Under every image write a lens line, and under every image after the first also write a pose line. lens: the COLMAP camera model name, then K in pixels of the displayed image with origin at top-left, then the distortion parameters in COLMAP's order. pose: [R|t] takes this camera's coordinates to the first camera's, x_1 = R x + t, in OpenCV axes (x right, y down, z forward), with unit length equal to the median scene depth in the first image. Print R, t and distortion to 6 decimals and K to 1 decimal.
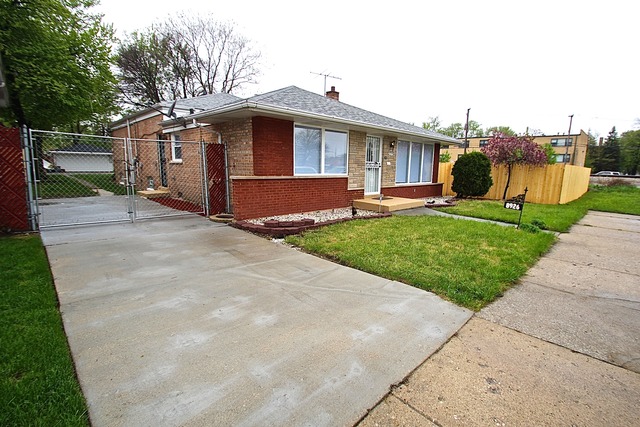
lens RADIAL K [[306.7, 0, 320.0], [0, 306.7, 213.5], [0, 0, 1]] dist [-0.000534, -0.000024]
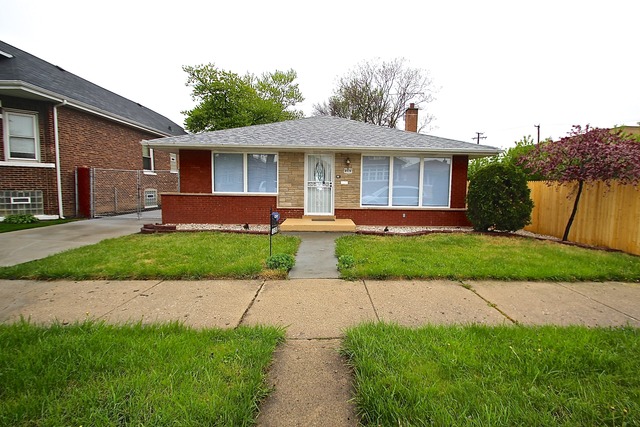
lens RADIAL K [[285.5, 0, 320.0], [0, 285.5, 213.5], [0, 0, 1]] dist [0.000360, 0.000102]
pose [[0.717557, 0.057209, -0.694147, 0.821685], [-0.105668, 0.994026, -0.027309, -0.043033], [0.688438, 0.092945, 0.719316, 0.363456]]
